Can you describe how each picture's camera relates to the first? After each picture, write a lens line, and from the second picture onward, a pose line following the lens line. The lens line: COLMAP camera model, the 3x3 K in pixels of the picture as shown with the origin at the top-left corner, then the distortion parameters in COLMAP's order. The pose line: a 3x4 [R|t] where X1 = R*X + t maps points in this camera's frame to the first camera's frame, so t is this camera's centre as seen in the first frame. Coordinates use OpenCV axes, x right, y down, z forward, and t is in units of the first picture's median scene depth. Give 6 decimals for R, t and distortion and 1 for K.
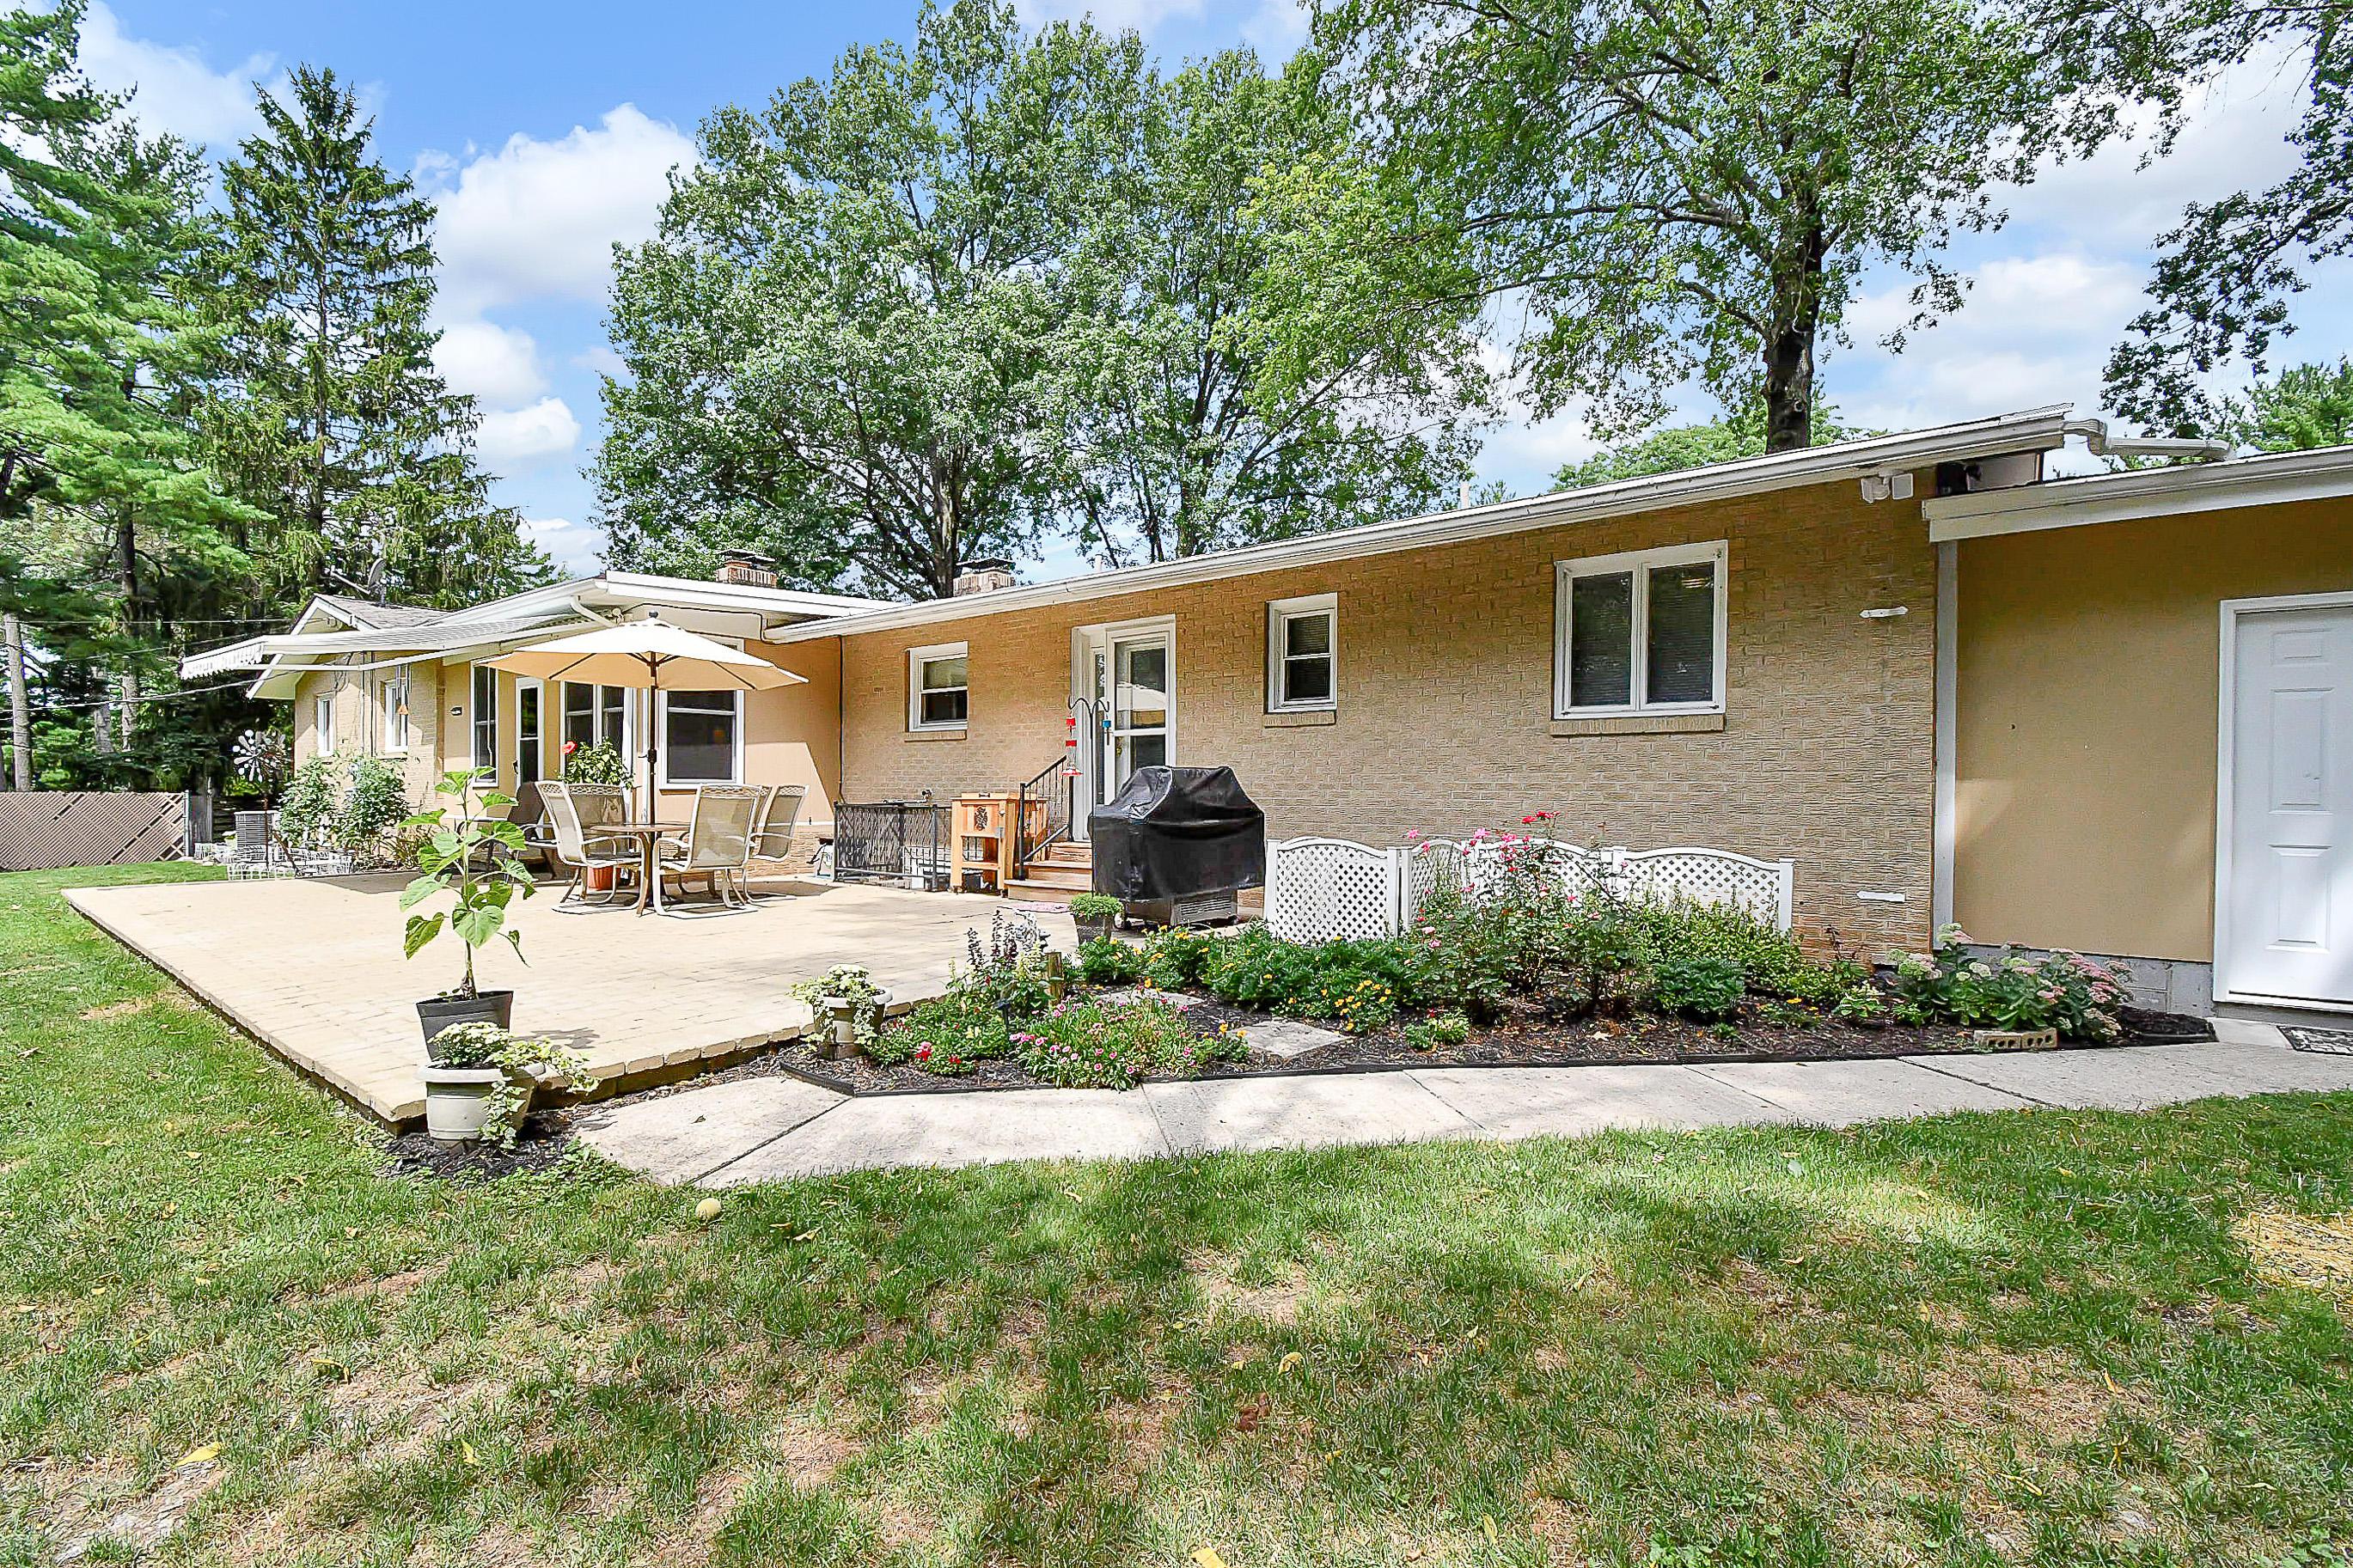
lens RADIAL K [[1037.1, 0, 1192.7], [0, 1037.1, 791.8], [0, 0, 1]] dist [0.001926, -0.011890]
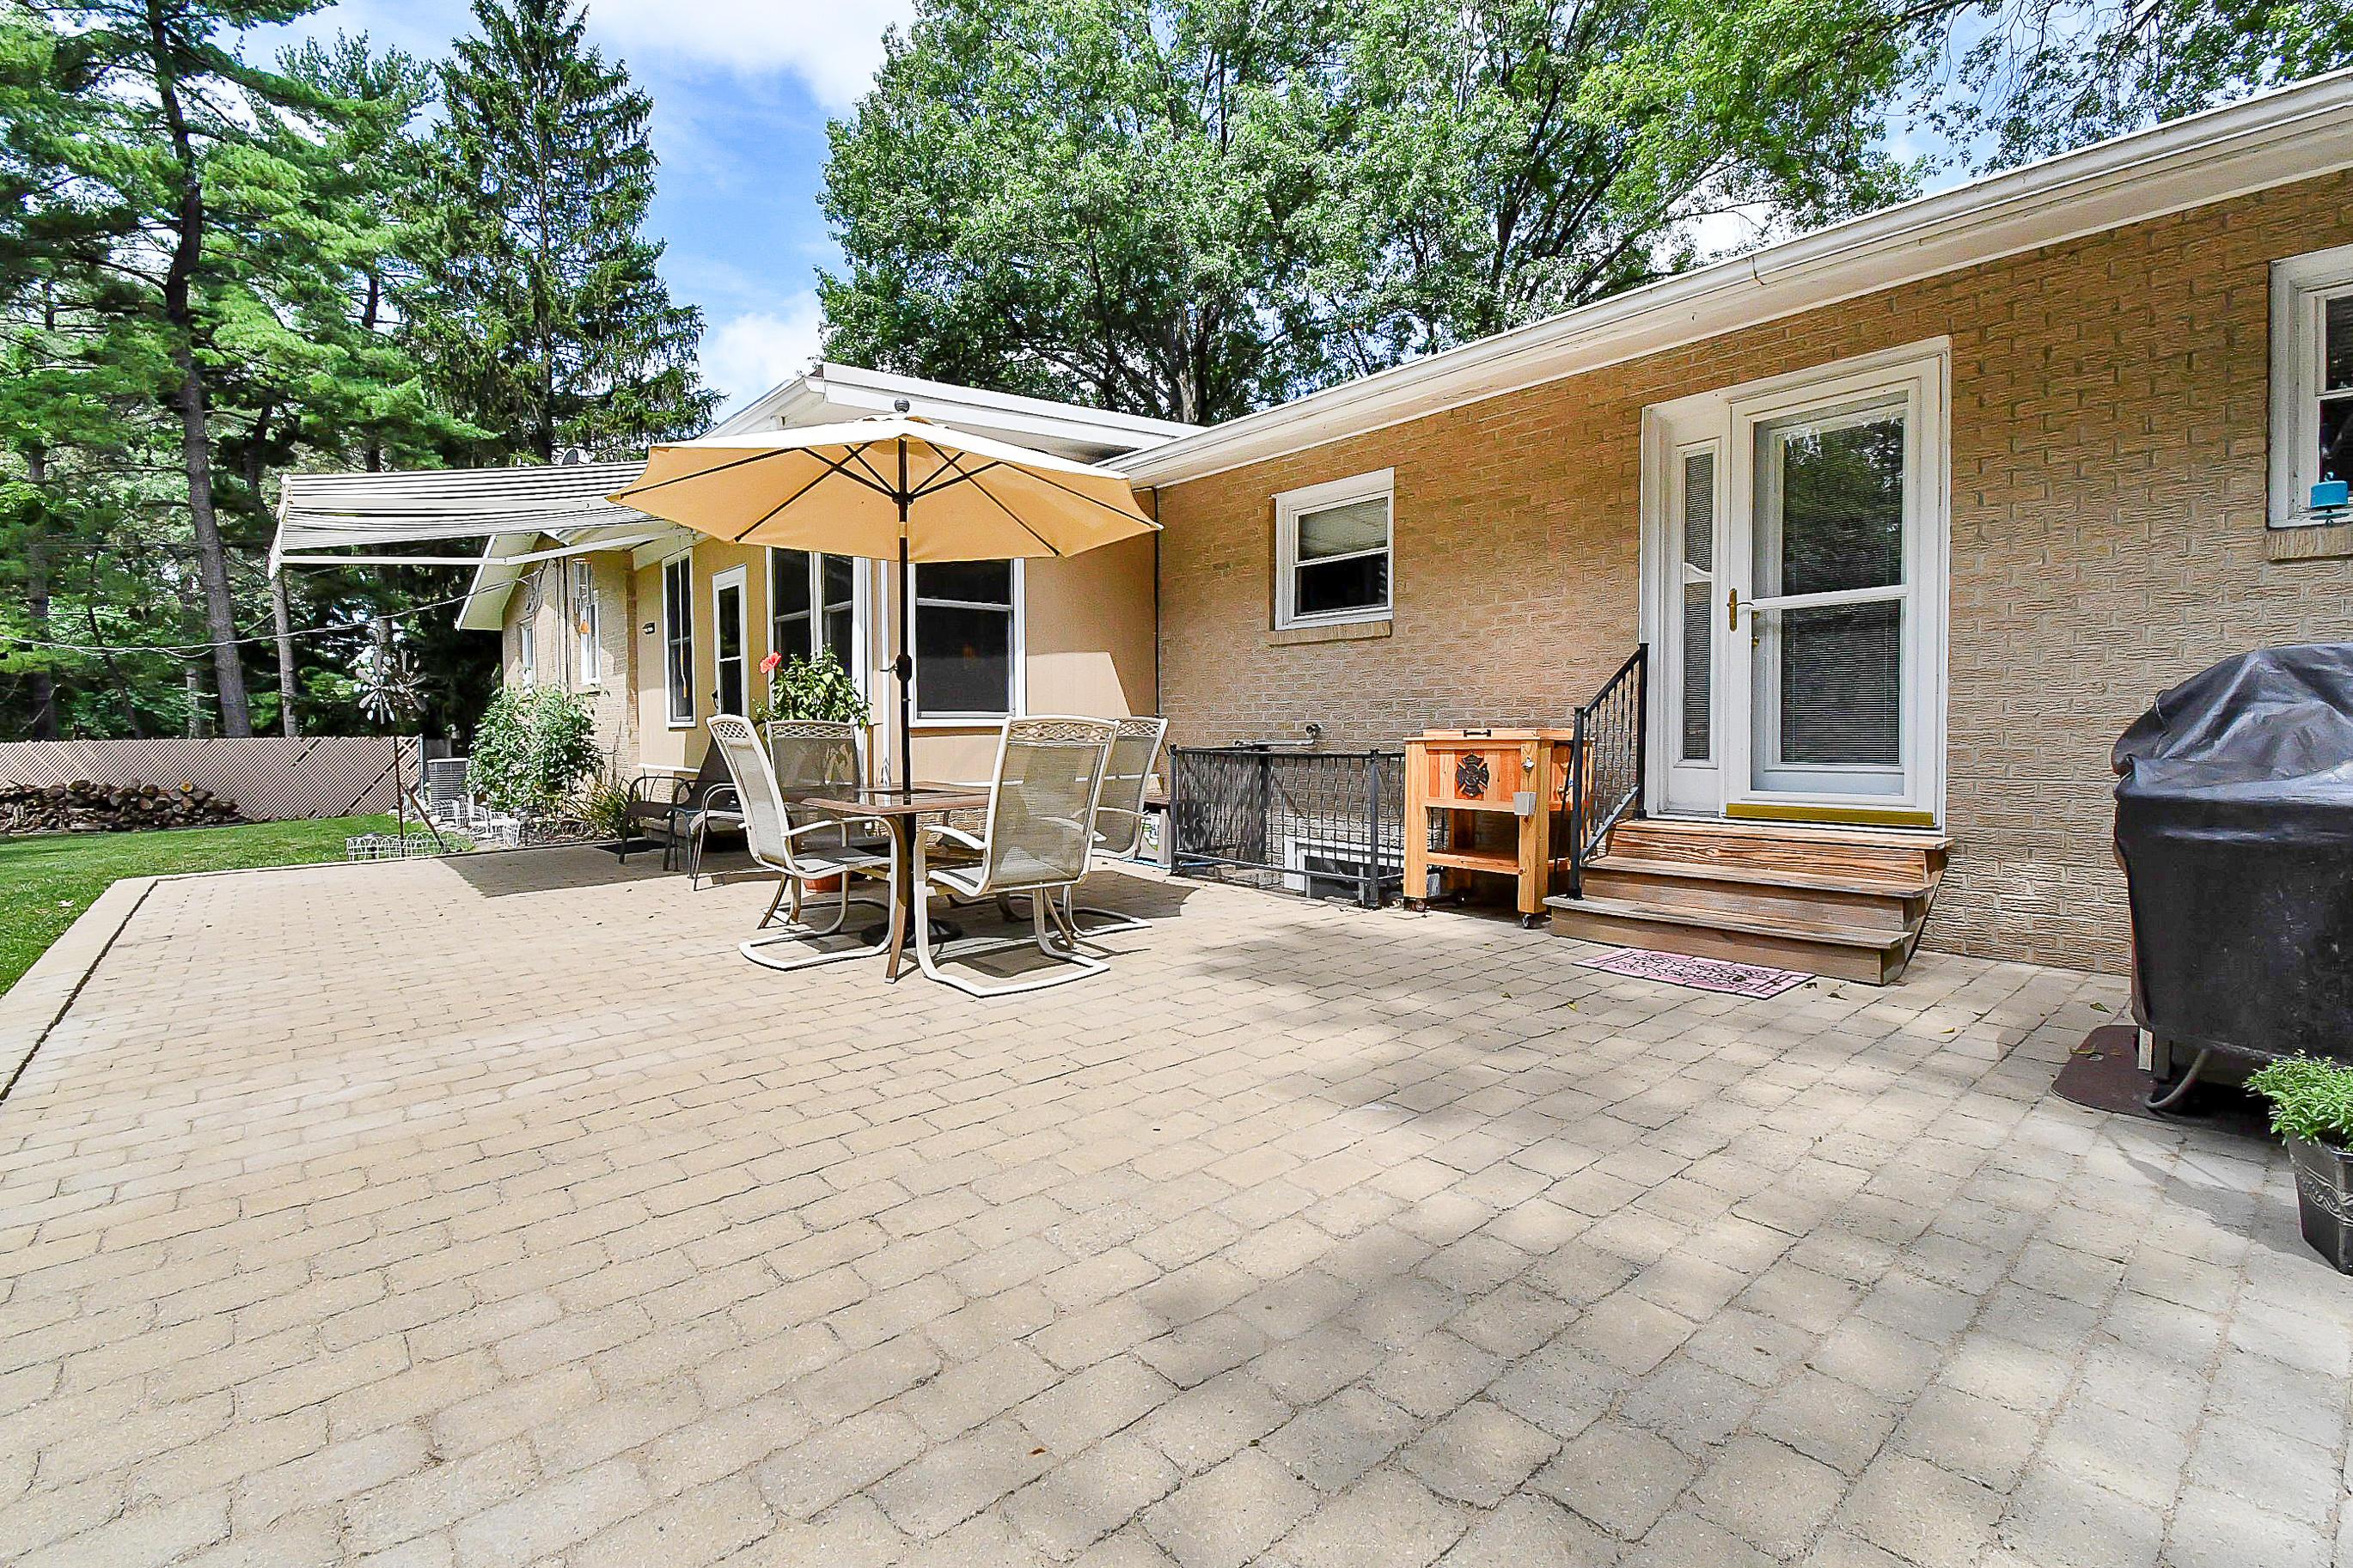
lens RADIAL K [[1111.0, 0, 1175.9], [0, 1111.0, 735.5], [0, 0, 1]] dist [0.003017, -0.007457]
pose [[0.977033, -0.011113, -0.212799, -0.161541], [0.013588, 0.999856, 0.010171, -0.001907], [0.212656, -0.012829, 0.977043, 0.286986]]
